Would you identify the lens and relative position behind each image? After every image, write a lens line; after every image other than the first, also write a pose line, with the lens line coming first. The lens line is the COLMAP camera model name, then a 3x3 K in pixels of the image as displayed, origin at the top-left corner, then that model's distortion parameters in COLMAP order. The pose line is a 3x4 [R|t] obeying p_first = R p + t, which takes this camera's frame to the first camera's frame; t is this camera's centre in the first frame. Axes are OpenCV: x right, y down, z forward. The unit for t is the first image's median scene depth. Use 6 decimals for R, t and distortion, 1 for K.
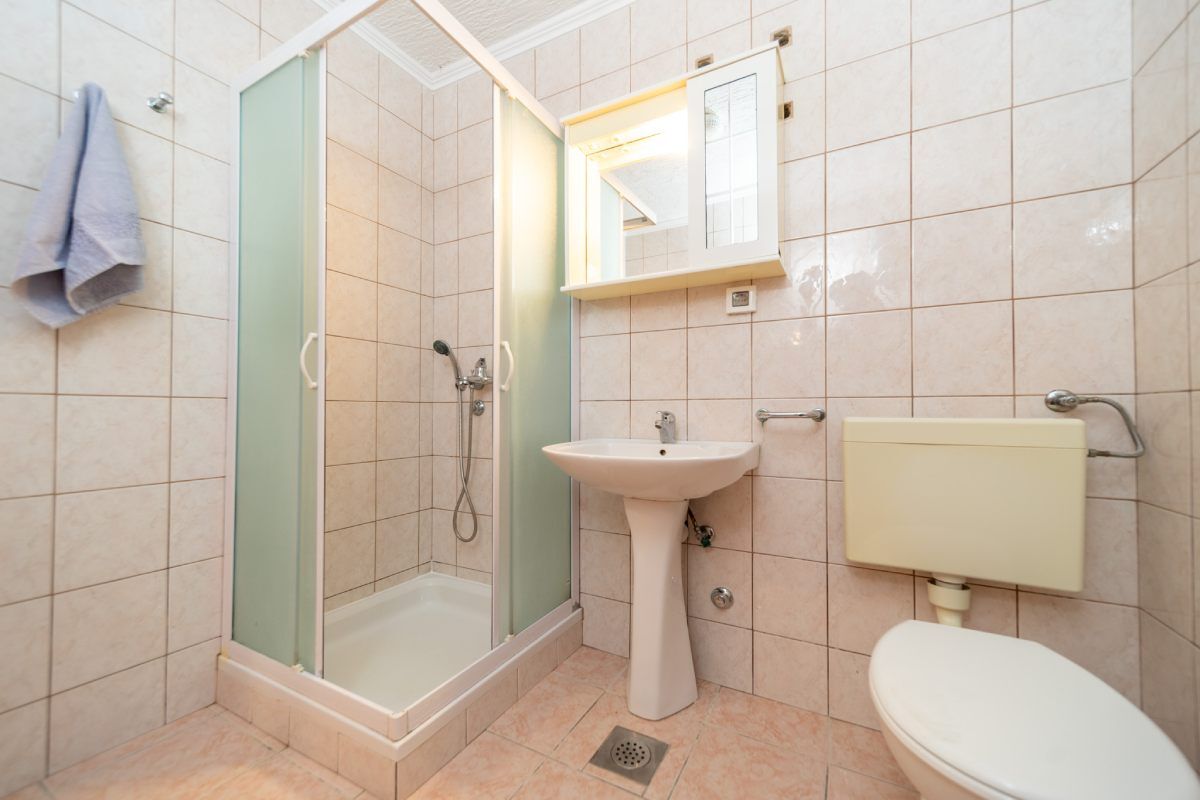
lens RADIAL K [[429.4, 0, 625.5], [0, 429.4, 415.3], [0, 0, 1]] dist [0.001160, 0.000279]
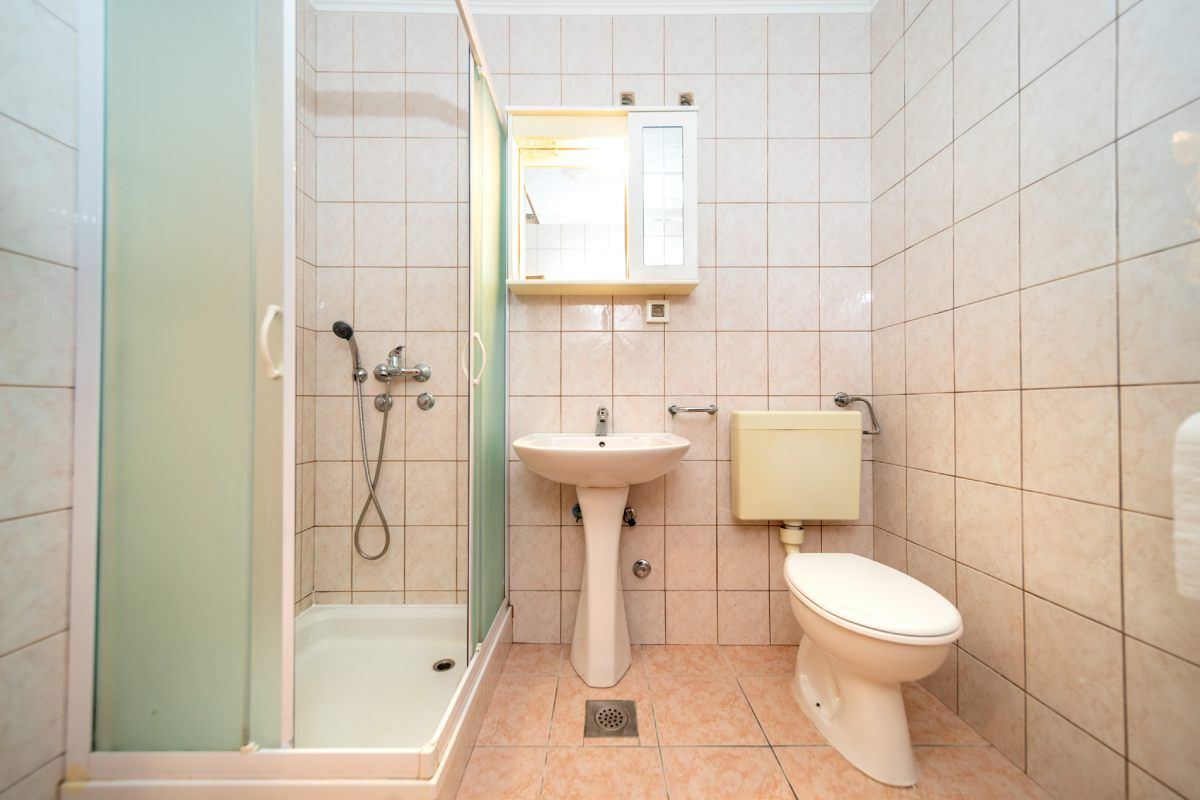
lens RADIAL K [[432.0, 0, 603.4], [0, 432.0, 411.7], [0, 0, 1]] dist [0.001105, -0.000080]
pose [[0.880680, -0.007218, 0.473657, -0.433628], [0.005378, 0.999972, 0.005239, -0.002118], [-0.473681, -0.002067, 0.880694, 0.030398]]
